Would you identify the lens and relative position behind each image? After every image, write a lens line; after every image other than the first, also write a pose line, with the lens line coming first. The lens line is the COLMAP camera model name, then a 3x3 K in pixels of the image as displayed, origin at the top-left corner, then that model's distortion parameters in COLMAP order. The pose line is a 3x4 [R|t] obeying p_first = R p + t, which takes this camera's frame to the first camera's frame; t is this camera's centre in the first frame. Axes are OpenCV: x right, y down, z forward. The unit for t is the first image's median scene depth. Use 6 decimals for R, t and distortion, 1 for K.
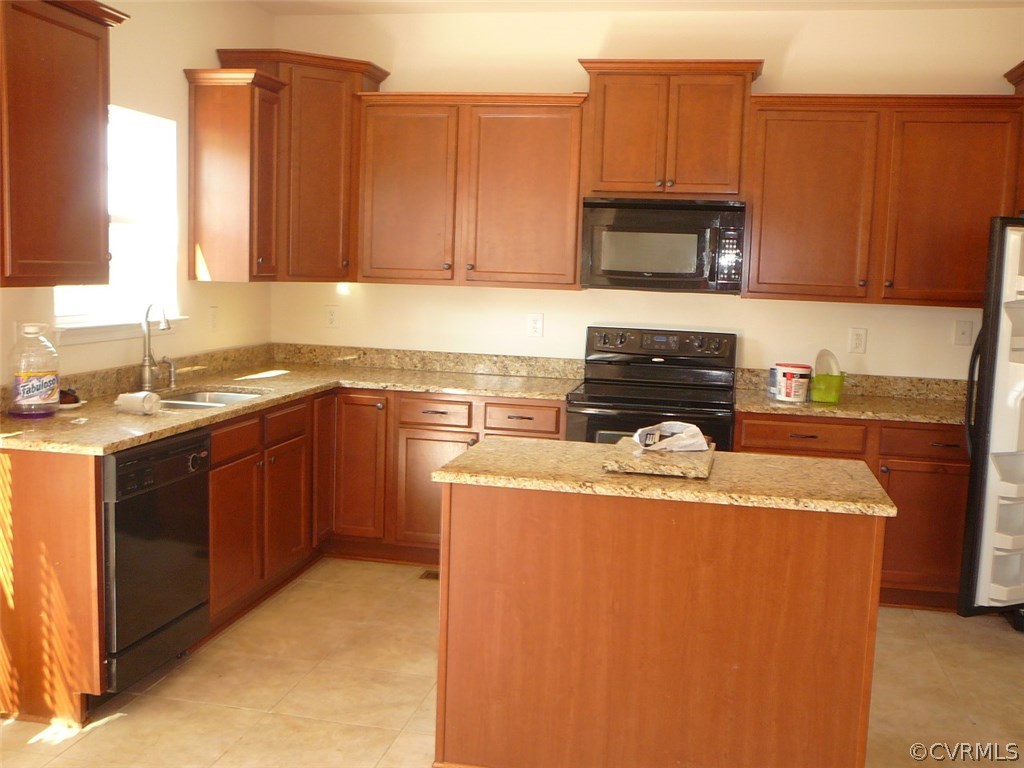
lens RADIAL K [[1063.1, 0, 522.3], [0, 1063.1, 388.3], [0, 0, 1]] dist [-0.139387, 0.286412]
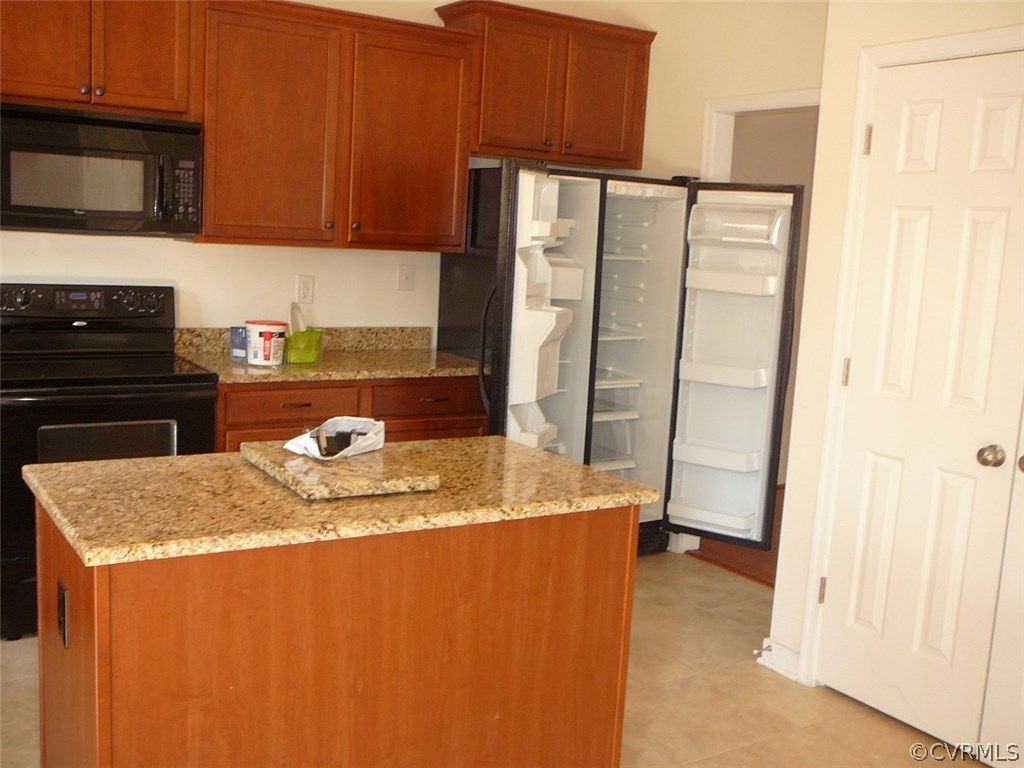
lens RADIAL K [[1063.1, 0, 522.3], [0, 1063.1, 388.3], [0, 0, 1]] dist [-0.139387, 0.286412]
pose [[0.712492, -0.095740, 0.695118, -0.197451], [0.051016, 0.995094, 0.084766, -0.031813], [-0.699824, -0.024932, 0.713880, 0.261898]]
